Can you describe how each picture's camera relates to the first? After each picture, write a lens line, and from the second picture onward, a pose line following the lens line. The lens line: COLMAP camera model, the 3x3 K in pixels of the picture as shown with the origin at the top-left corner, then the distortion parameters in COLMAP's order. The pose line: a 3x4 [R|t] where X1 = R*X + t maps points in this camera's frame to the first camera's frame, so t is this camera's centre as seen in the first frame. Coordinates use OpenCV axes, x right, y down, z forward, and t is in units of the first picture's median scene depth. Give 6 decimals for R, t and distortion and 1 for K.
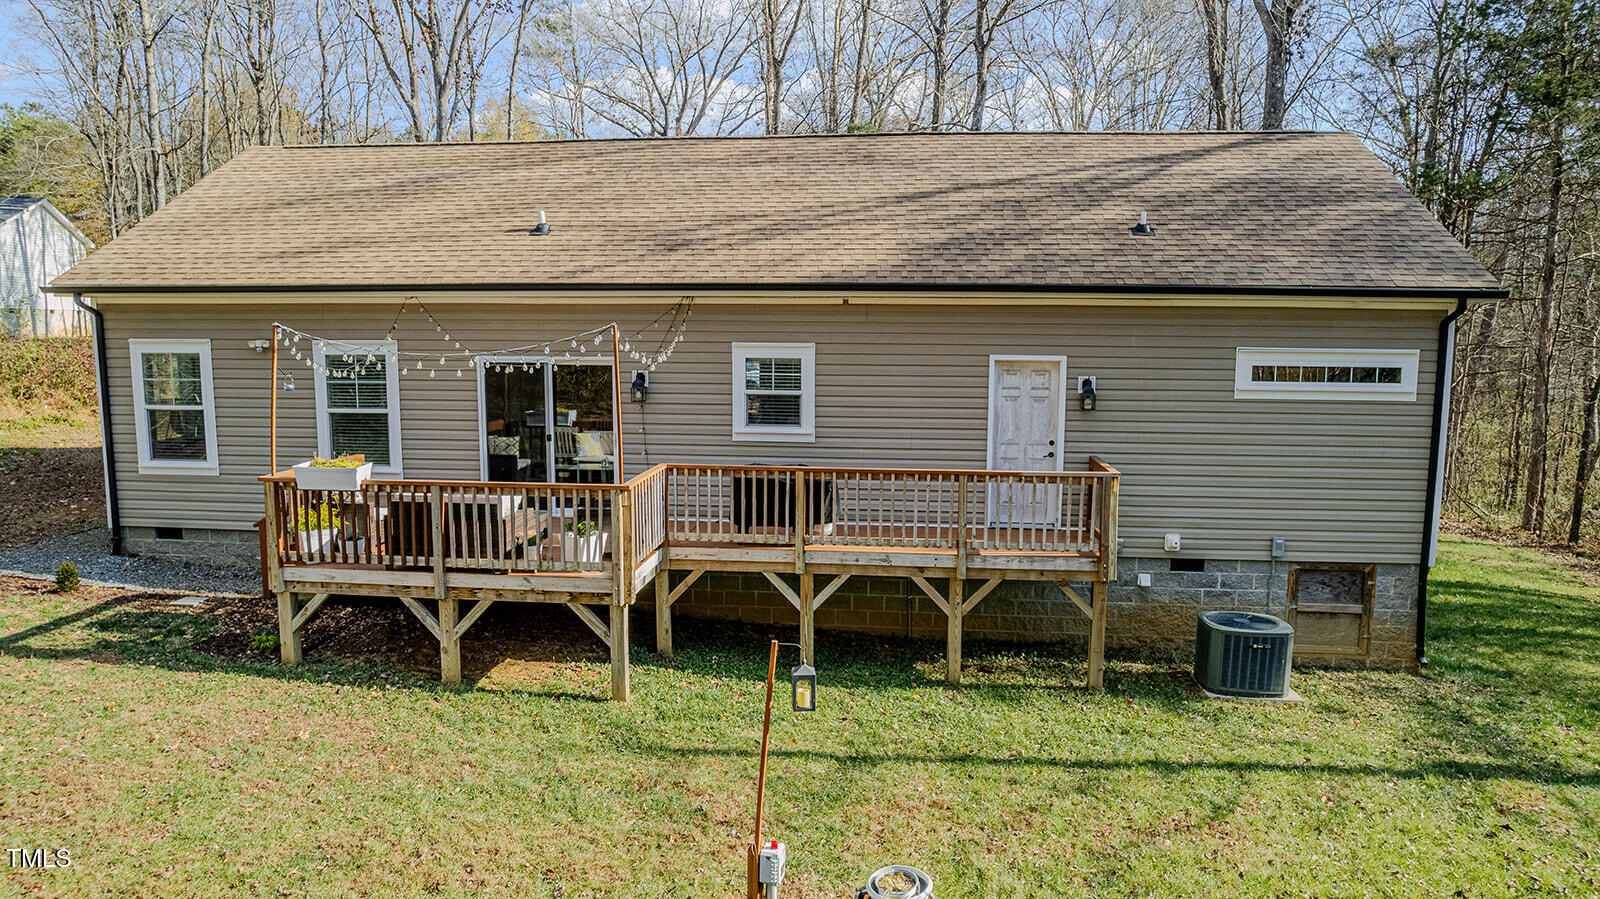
lens RADIAL K [[1027.0, 0, 820.1], [0, 1027.0, 452.7], [0, 0, 1]] dist [-0.037981, 0.036405]
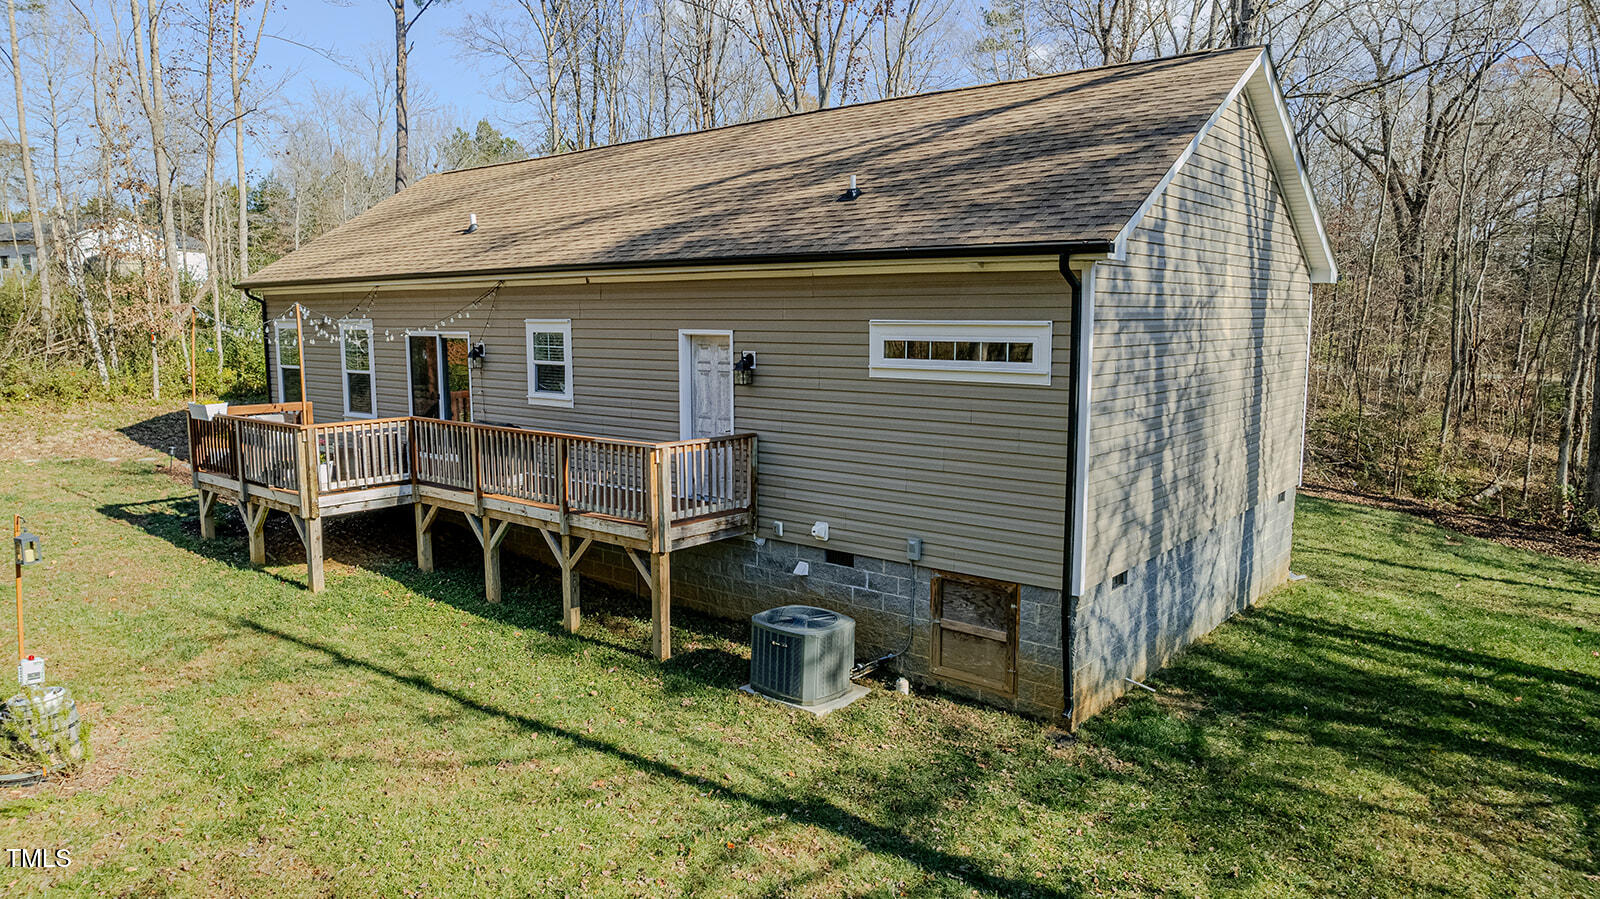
lens RADIAL K [[995.7, 0, 800.0], [0, 995.7, 449.5], [0, 0, 1]] dist [-0.005207, -0.000829]
pose [[0.838889, 0.066132, -0.540271, 0.815836], [-0.066878, 0.997594, 0.018267, -0.001463], [0.540179, 0.020808, 0.841293, 0.228034]]
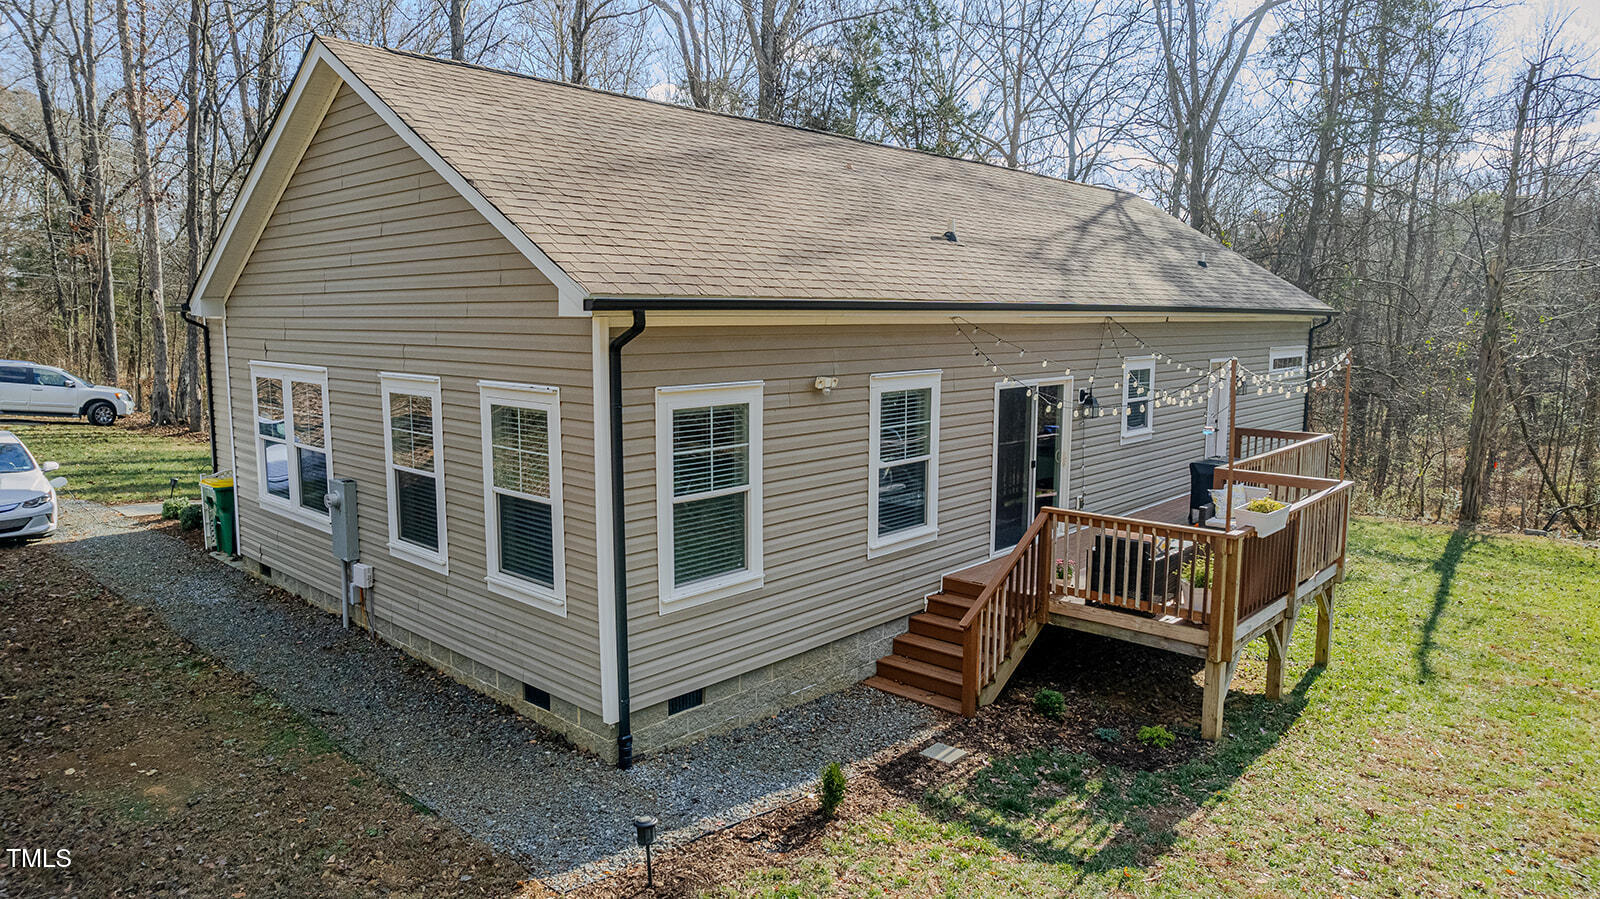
lens RADIAL K [[995.6, 0, 800.0], [0, 995.6, 449.5], [0, 0, 1]] dist [-0.001805, -0.000427]
pose [[0.603247, -0.107222, 0.790314, -1.186177], [0.120086, 0.991836, 0.042901, -0.099424], [-0.788462, 0.069025, 0.611198, 0.640689]]
